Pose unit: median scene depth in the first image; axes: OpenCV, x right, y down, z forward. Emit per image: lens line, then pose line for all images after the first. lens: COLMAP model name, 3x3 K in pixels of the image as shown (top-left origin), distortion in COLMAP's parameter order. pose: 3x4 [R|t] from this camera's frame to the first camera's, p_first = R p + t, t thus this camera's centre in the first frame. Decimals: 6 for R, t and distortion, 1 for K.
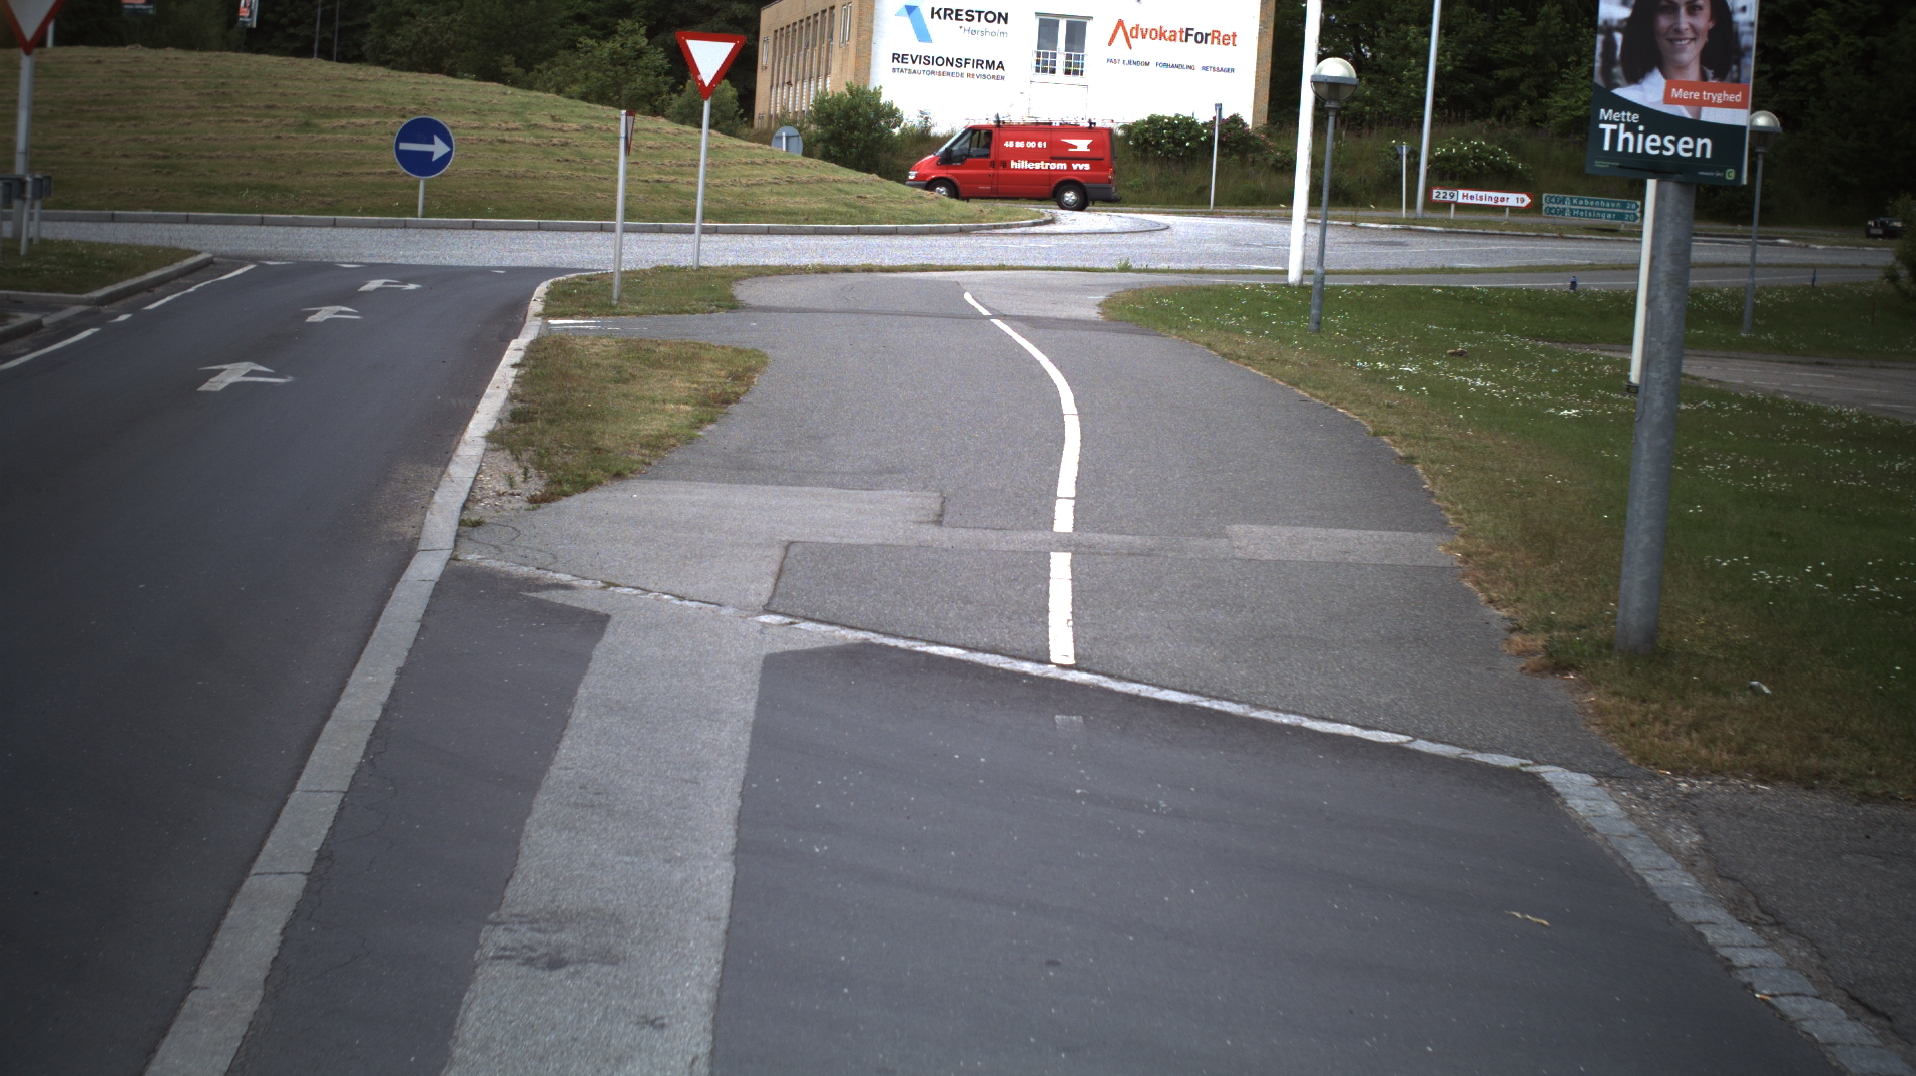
lens RADIAL K [[3442.0, 0, 958.0], [0, 3442.0, 538.0], [0, 0, 1]] dist [-0.269040, 0.157334]
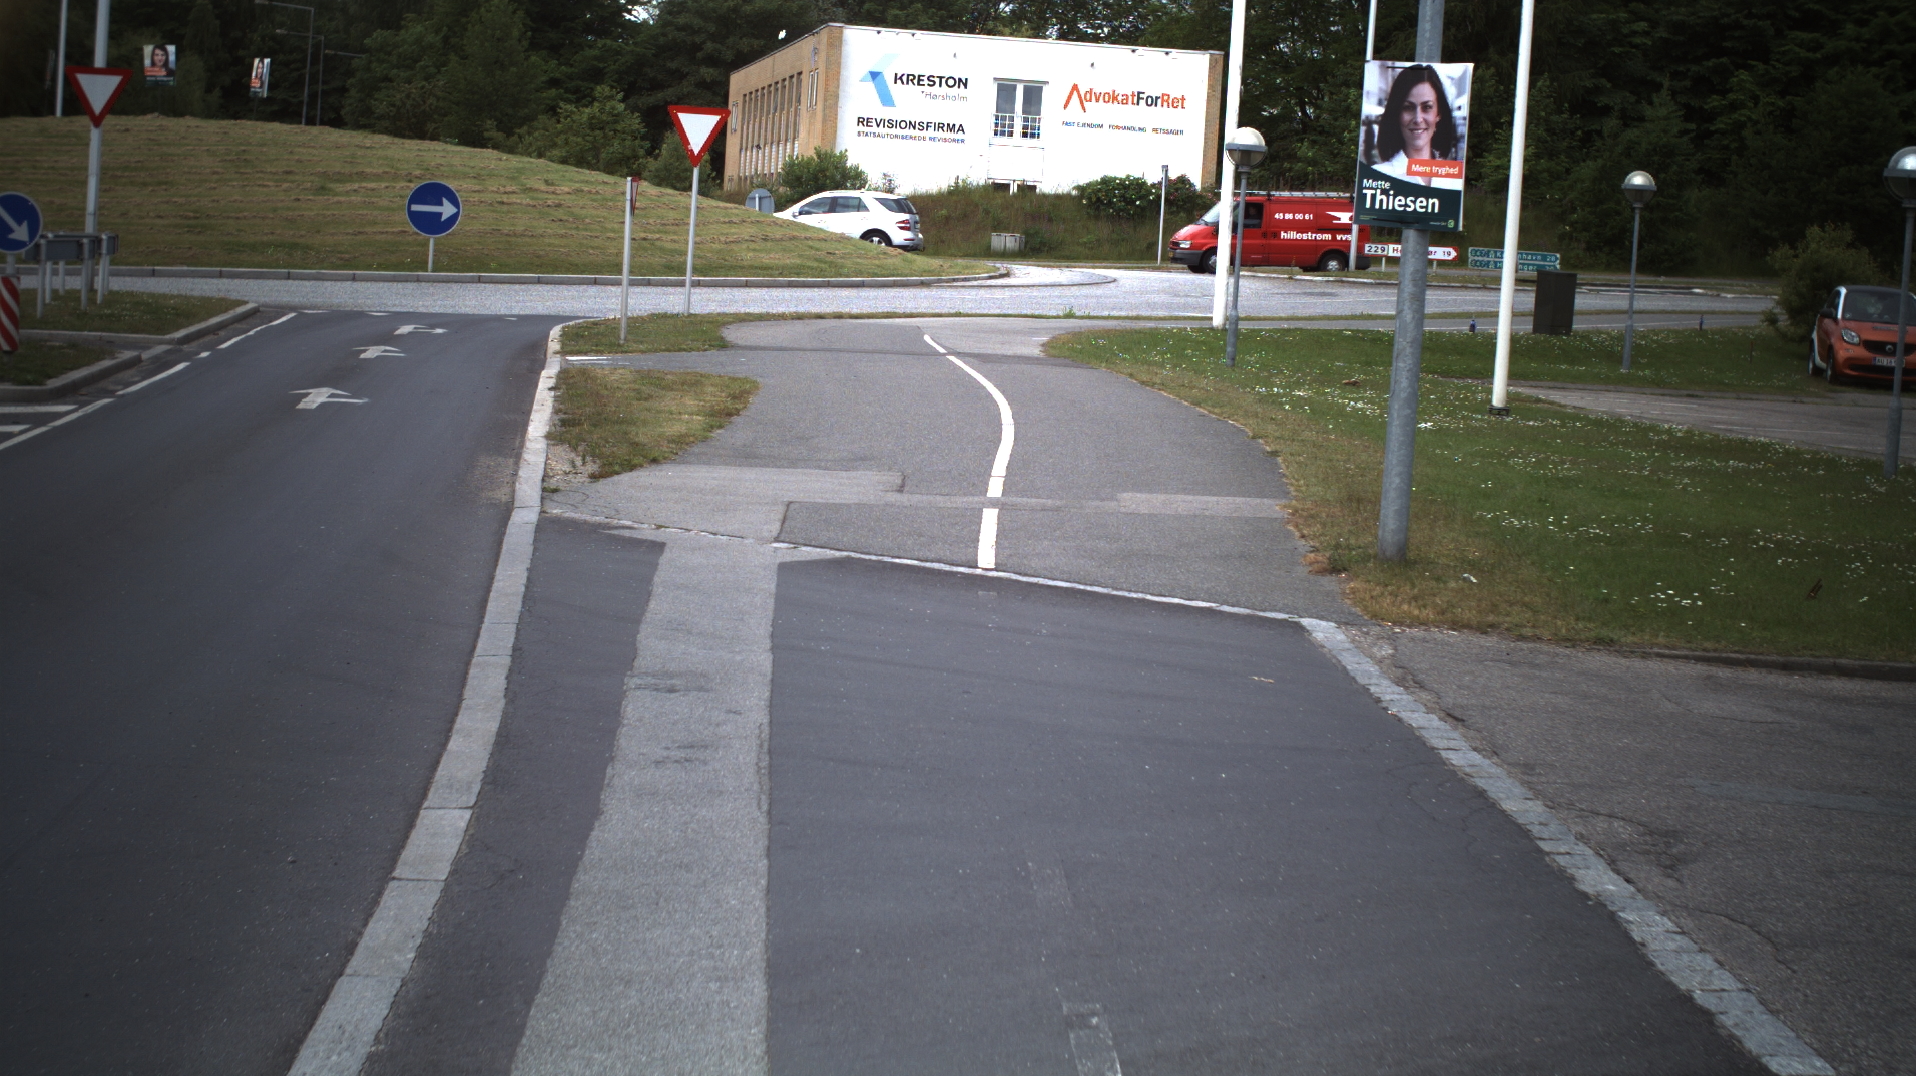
lens RADIAL K [[3442.0, 0, 958.0], [0, 3442.0, 538.0], [0, 0, 1]] dist [-0.269040, 0.157334]
pose [[0.999940, -0.004436, 0.010052, 0.000874], [0.004608, 0.999843, -0.017119, 0.010073], [-0.009974, 0.017165, 0.999803, -0.089944]]
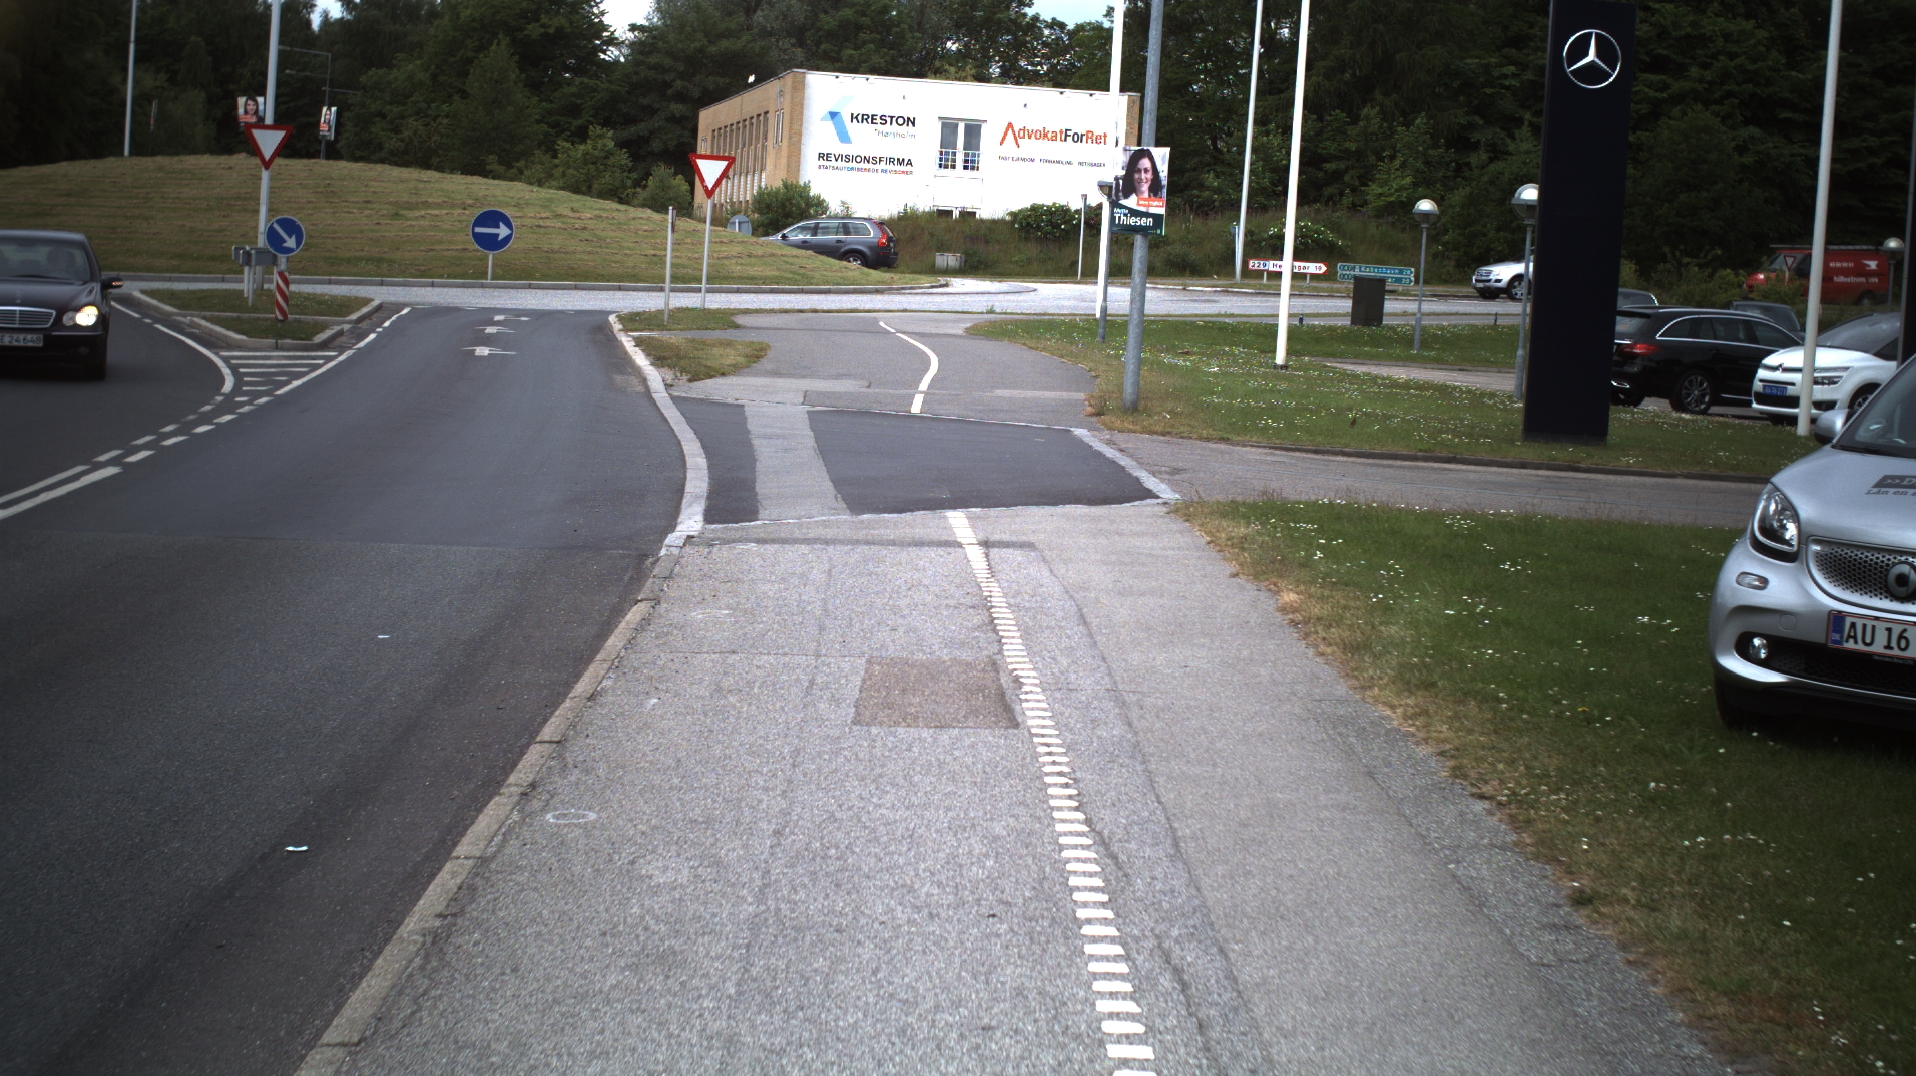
lens RADIAL K [[3442.0, 0, 958.0], [0, 3442.0, 538.0], [0, 0, 1]] dist [-0.269040, 0.157334]
pose [[0.999690, -0.006498, 0.024051, -0.000415], [0.007093, 0.999669, -0.024712, 0.042244], [-0.023882, 0.024875, 0.999405, -0.358443]]
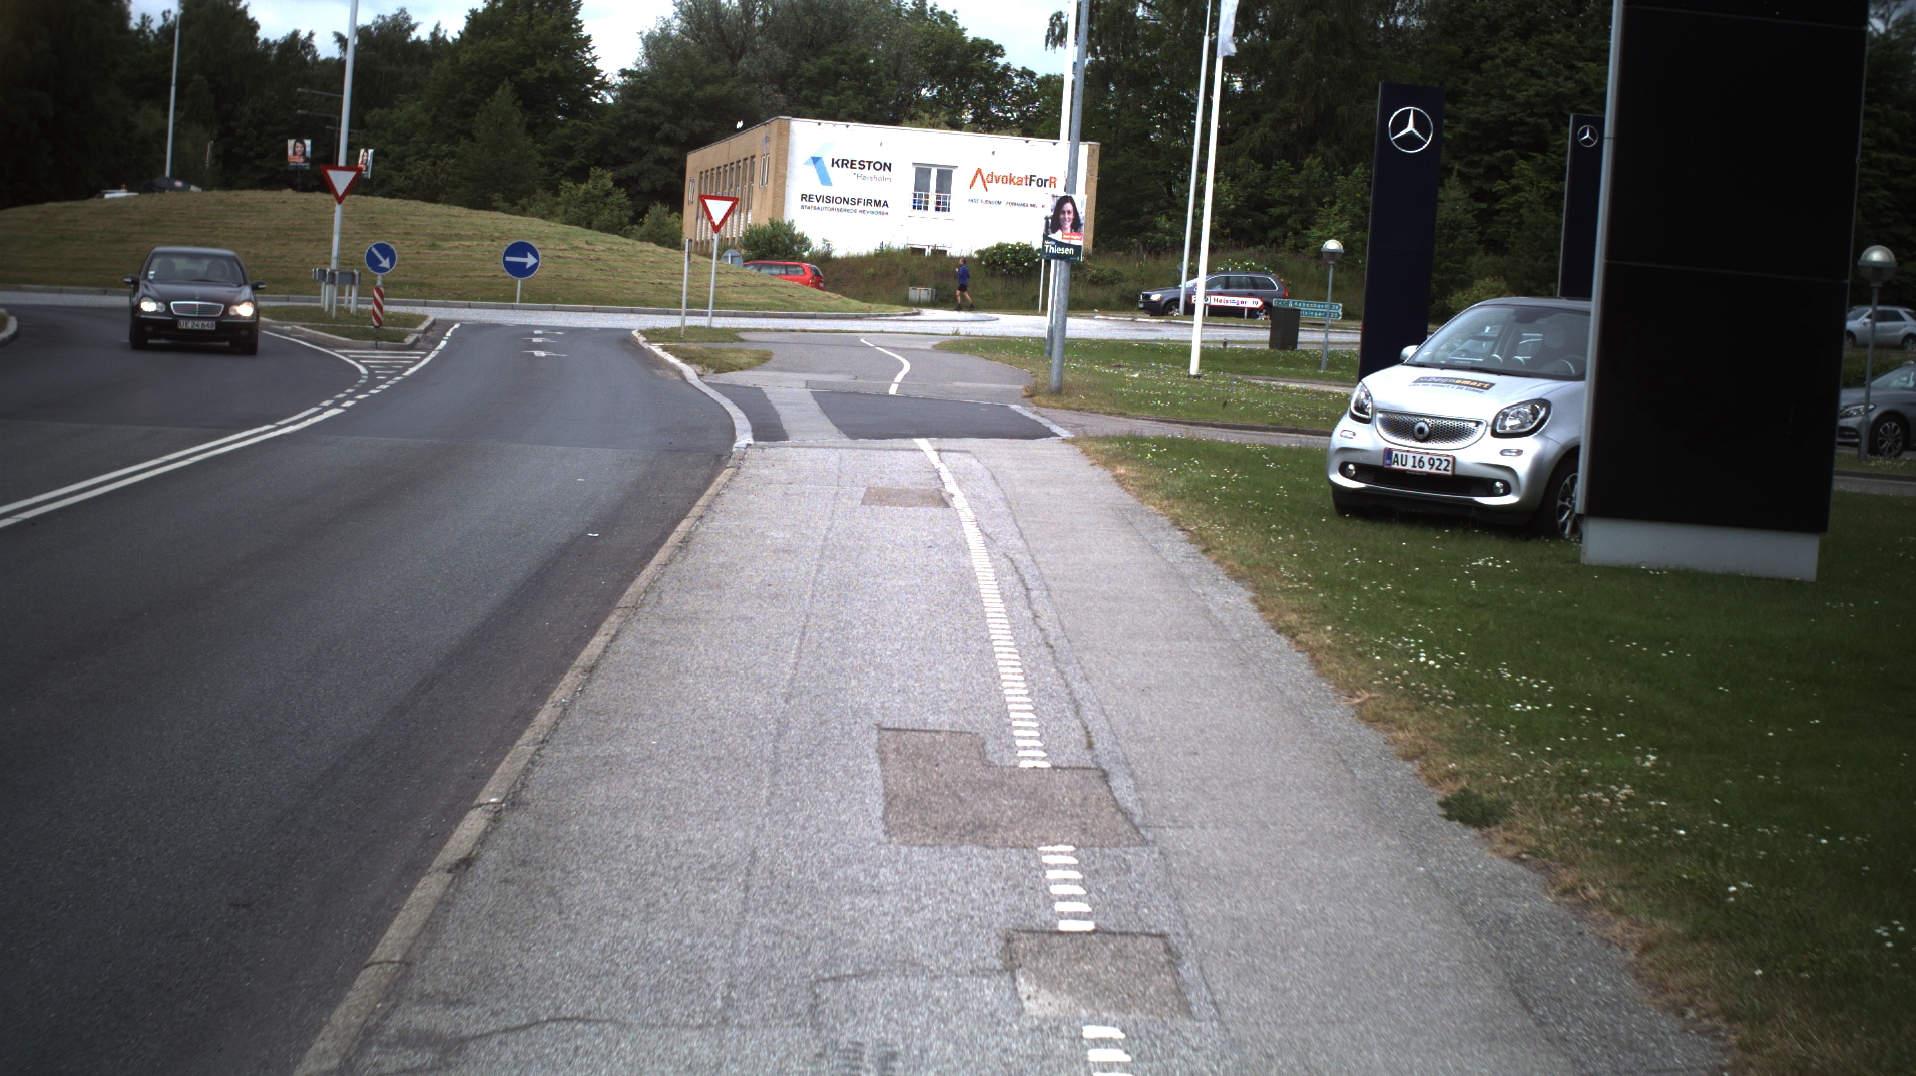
lens RADIAL K [[3442.0, 0, 958.0], [0, 3442.0, 538.0], [0, 0, 1]] dist [-0.269040, 0.157334]
pose [[0.999466, 0.003342, 0.032508, -0.003511], [-0.002145, 0.999321, -0.036786, 0.066121], [-0.032608, 0.036696, 0.998794, -0.537140]]
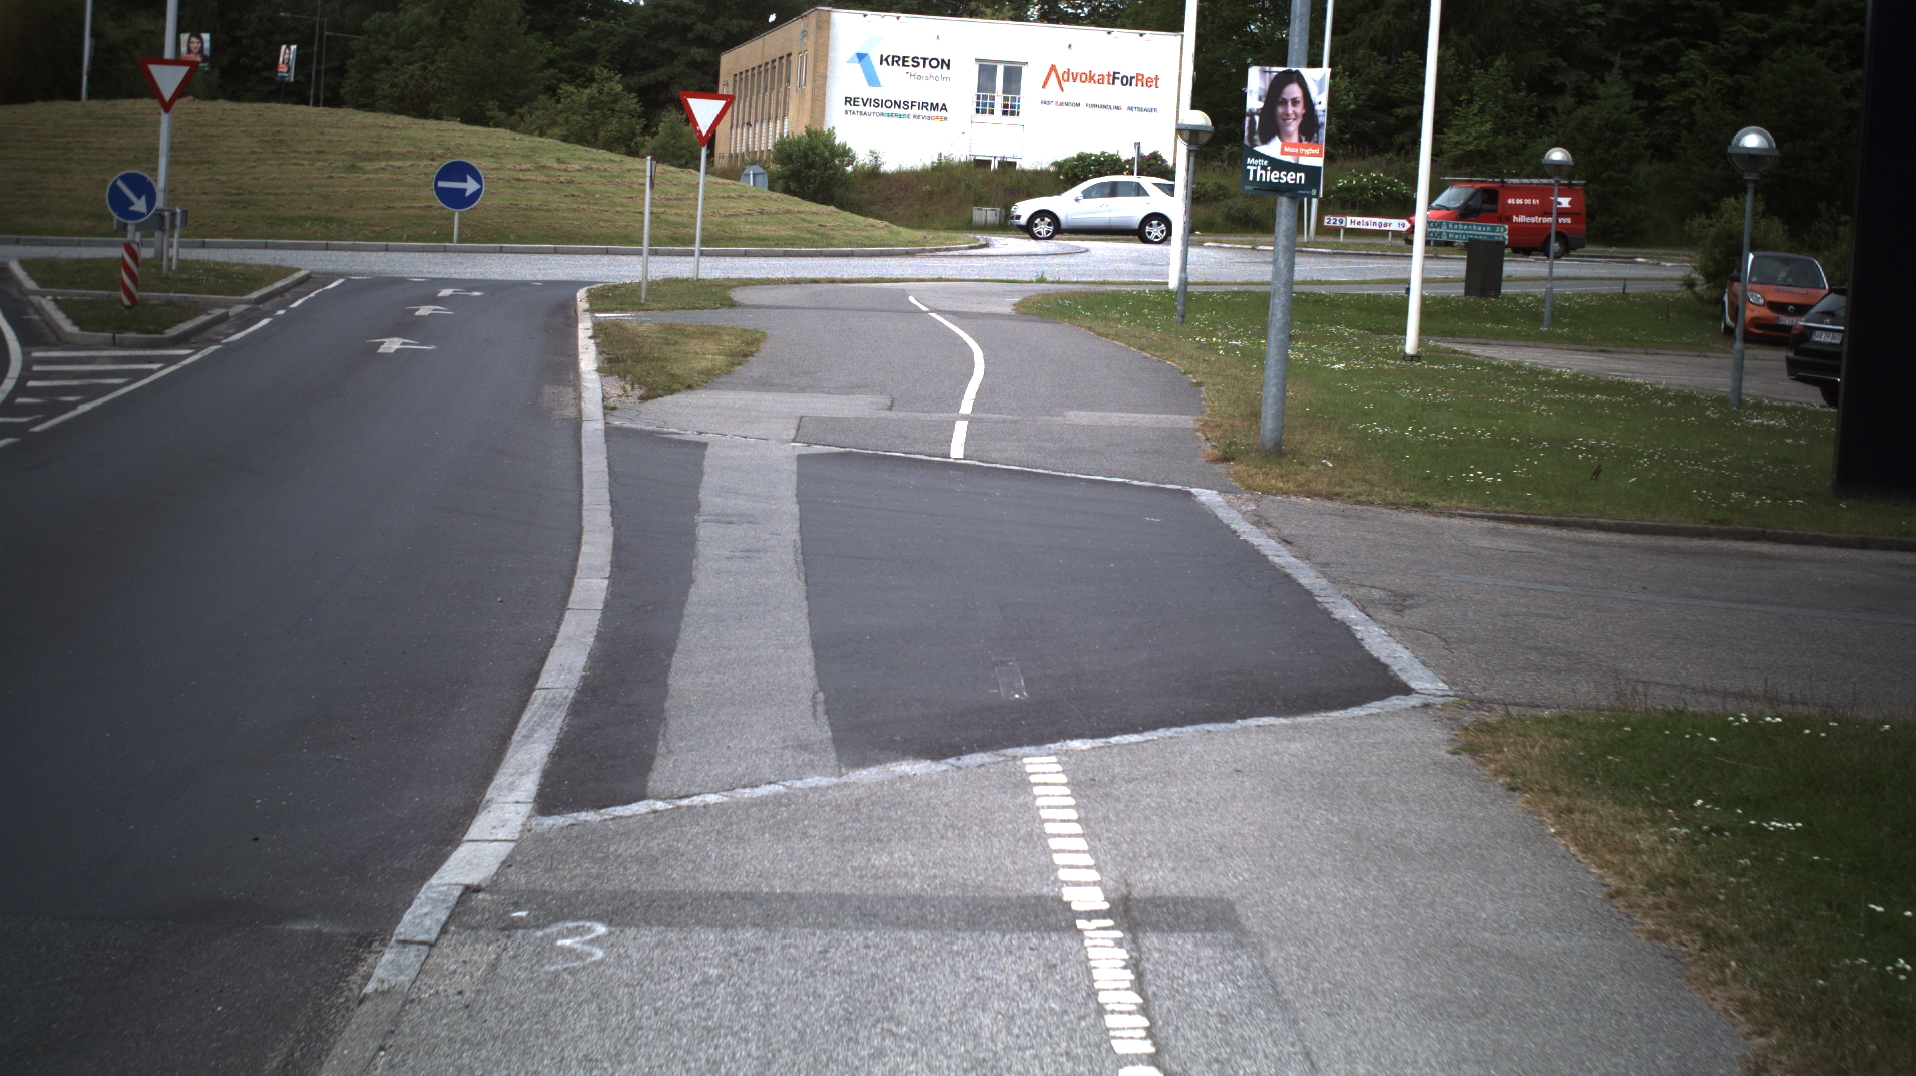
lens RADIAL K [[3442.0, 0, 958.0], [0, 3442.0, 538.0], [0, 0, 1]] dist [-0.269040, 0.157334]
pose [[0.999873, -0.007432, 0.014084, 0.000922], [0.007575, 0.999920, -0.010162, 0.020491], [-0.014007, 0.010267, 0.999849, -0.178941]]
